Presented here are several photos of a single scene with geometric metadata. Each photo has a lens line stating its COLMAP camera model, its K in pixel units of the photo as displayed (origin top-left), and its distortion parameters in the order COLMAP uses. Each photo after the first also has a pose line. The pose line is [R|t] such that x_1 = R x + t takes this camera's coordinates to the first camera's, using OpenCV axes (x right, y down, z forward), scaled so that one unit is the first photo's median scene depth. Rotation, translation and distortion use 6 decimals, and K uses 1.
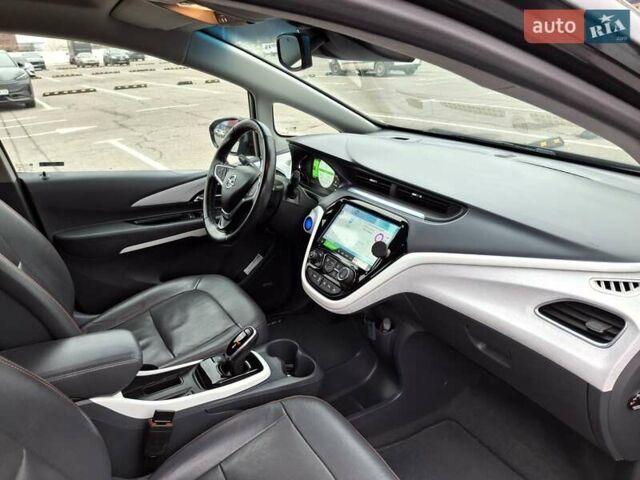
lens RADIAL K [[467.6, 0, 328.1], [0, 467.6, 237.6], [0, 0, 1]] dist [0.035021, -0.043776]
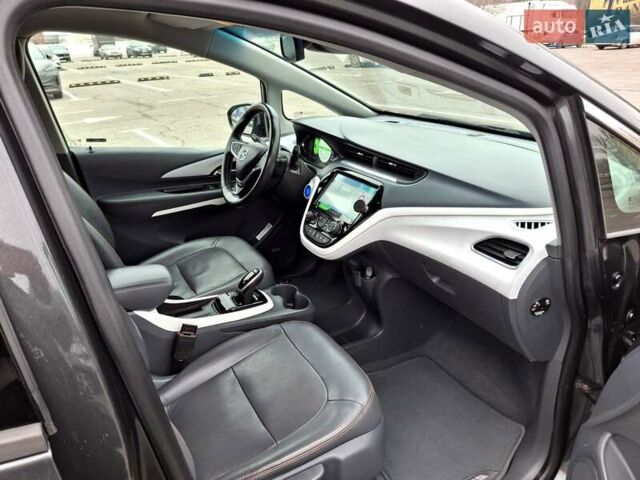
lens RADIAL K [[465.3, 0, 328.9], [0, 465.3, 239.6], [0, 0, 1]] dist [0.063898, -0.075667]
pose [[0.999239, 0.012355, -0.036996, 0.057592], [-0.011648, 0.999747, 0.019263, 0.071043], [0.037224, -0.018817, 0.999130, -0.194954]]
